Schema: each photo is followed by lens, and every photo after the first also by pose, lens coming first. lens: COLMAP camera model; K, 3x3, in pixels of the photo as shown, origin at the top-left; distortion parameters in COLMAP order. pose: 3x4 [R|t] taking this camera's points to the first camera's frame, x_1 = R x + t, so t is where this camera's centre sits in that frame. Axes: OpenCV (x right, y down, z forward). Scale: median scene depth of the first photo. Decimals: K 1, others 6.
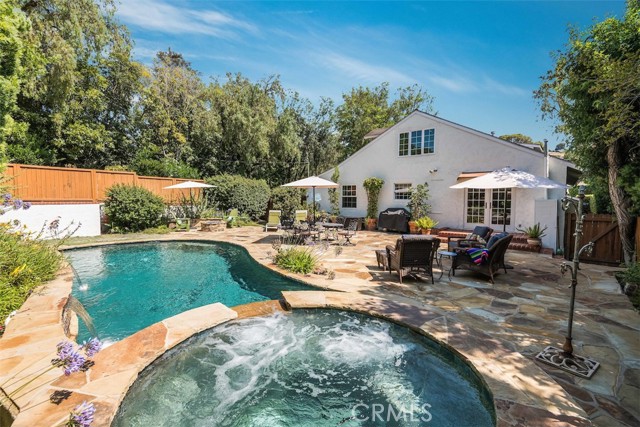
lens RADIAL K [[307.4, 0, 321.4], [0, 307.4, 195.9], [0, 0, 1]] dist [0.028774, -0.027411]
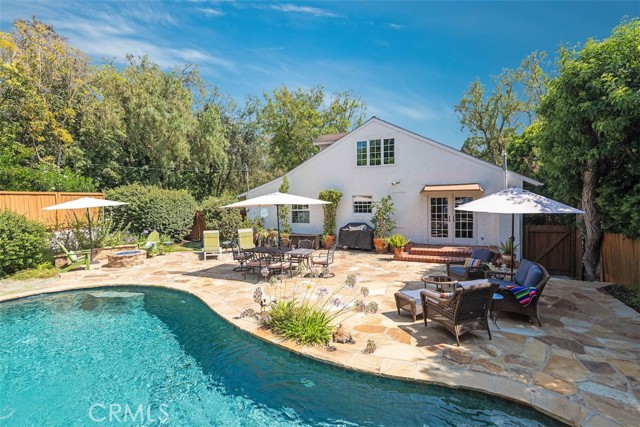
lens RADIAL K [[307.4, 0, 321.4], [0, 307.4, 195.9], [0, 0, 1]] dist [0.028774, -0.027411]
pose [[0.952711, -0.020972, 0.303154, -0.111555], [0.020913, 0.999775, 0.003441, -0.038749], [-0.303158, 0.003061, 0.952935, 0.131793]]
